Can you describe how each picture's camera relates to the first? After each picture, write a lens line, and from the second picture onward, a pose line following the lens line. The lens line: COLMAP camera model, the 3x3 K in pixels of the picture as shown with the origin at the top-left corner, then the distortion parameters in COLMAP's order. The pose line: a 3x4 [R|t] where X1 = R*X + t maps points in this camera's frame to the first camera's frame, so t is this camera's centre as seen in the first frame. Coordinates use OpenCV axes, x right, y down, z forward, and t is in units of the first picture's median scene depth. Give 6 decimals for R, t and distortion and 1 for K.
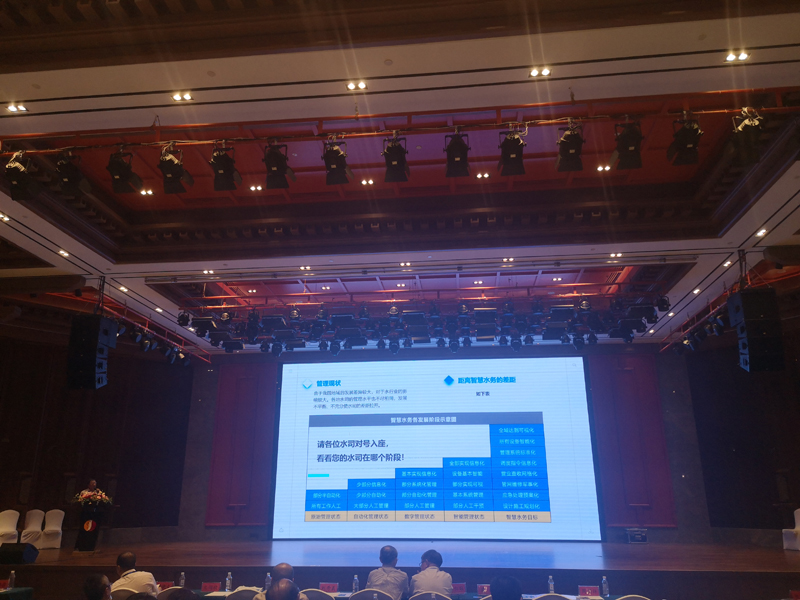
lens RADIAL K [[620.3, 0, 397.7], [0, 620.3, 306.9], [0, 0, 1]] dist [0.099542, -0.121067]
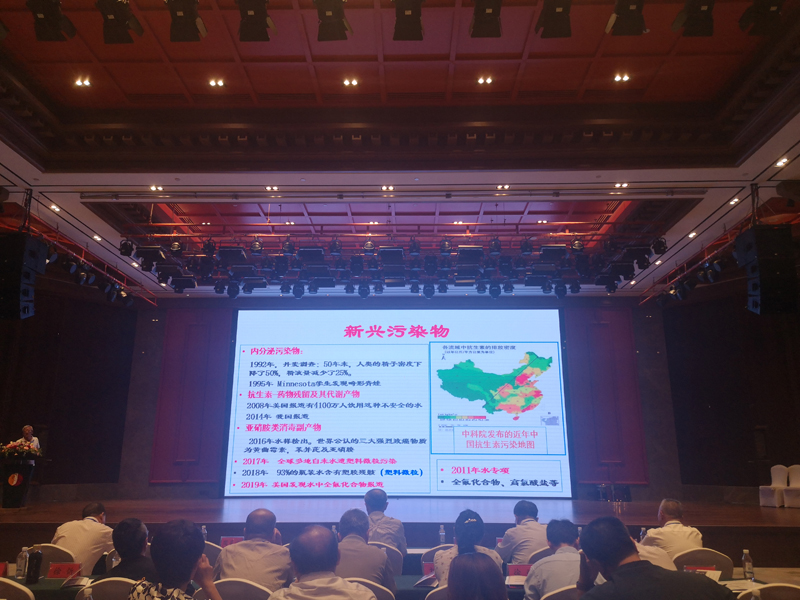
lens RADIAL K [[620.3, 0, 397.7], [0, 620.3, 306.9], [0, 0, 1]] dist [0.099542, -0.121067]
pose [[0.996362, 0.025903, 0.081188, -0.038269], [-0.029995, 0.998319, 0.049595, 0.051831], [-0.079767, -0.051850, 0.995464, 0.103180]]
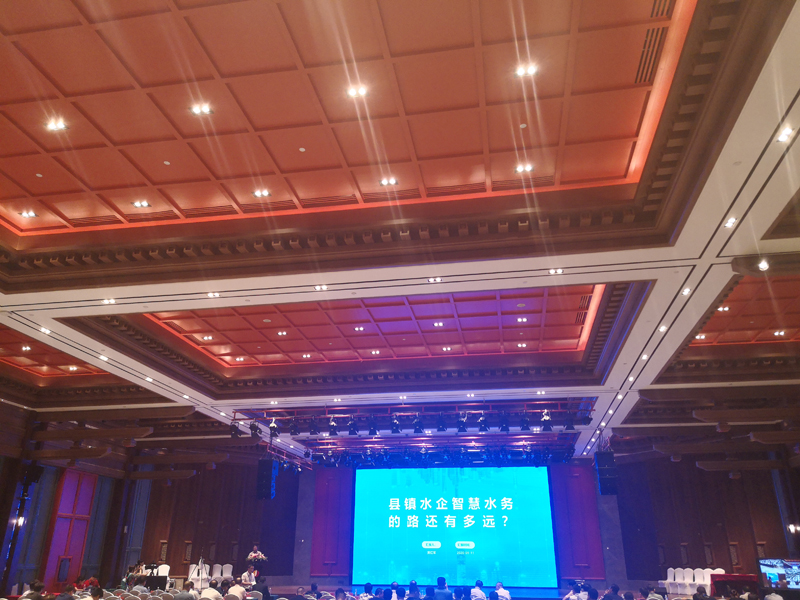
lens RADIAL K [[620.3, 0, 397.7], [0, 620.3, 306.9], [0, 0, 1]] dist [0.099542, -0.121067]
pose [[0.997456, -0.018695, -0.068792, 0.054597], [0.012868, 0.996366, -0.084194, -0.275746], [0.070116, 0.083095, 0.994072, -0.891985]]
